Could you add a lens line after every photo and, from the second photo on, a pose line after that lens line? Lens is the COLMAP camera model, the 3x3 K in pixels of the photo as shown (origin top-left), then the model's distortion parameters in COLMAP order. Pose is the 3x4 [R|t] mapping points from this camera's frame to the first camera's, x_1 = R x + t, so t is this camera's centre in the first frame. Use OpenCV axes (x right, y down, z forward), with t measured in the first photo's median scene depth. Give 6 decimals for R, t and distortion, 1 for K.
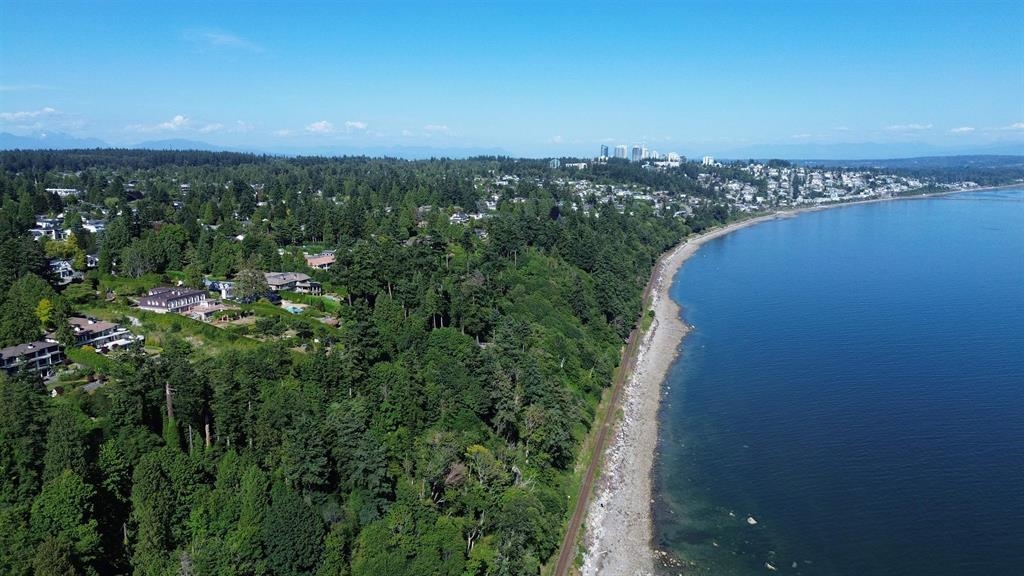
lens RADIAL K [[723.5, 0, 512.0], [0, 723.5, 288.0], [0, 0, 1]] dist [0.083928, -0.084389]
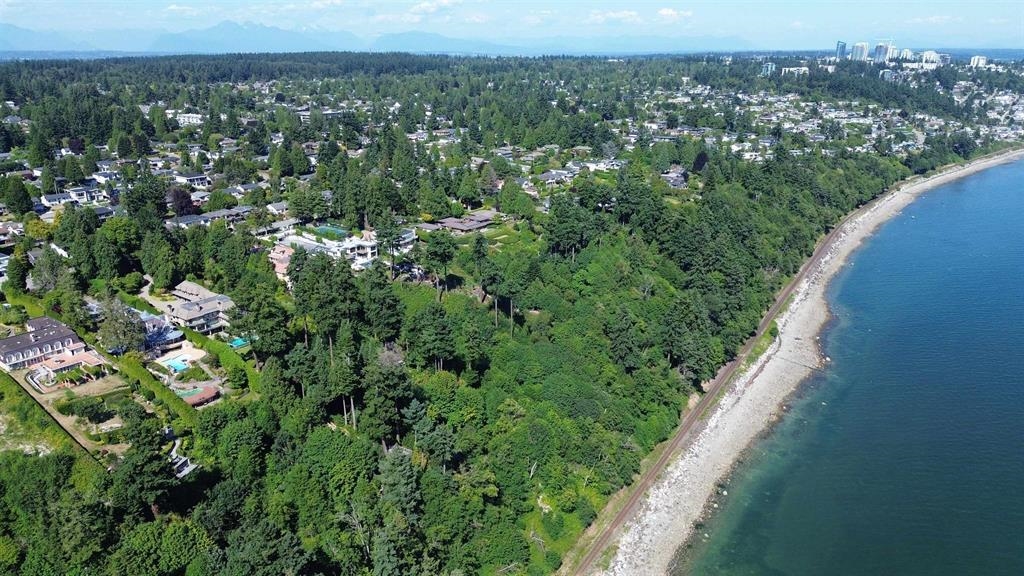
lens RADIAL K [[723.5, 0, 512.0], [0, 723.5, 288.0], [0, 0, 1]] dist [0.083928, -0.084389]
pose [[0.955300, 0.091964, -0.280972, 0.058636], [-0.051441, 0.987597, 0.148347, -0.043493], [0.291130, -0.127262, 0.948181, 0.090457]]
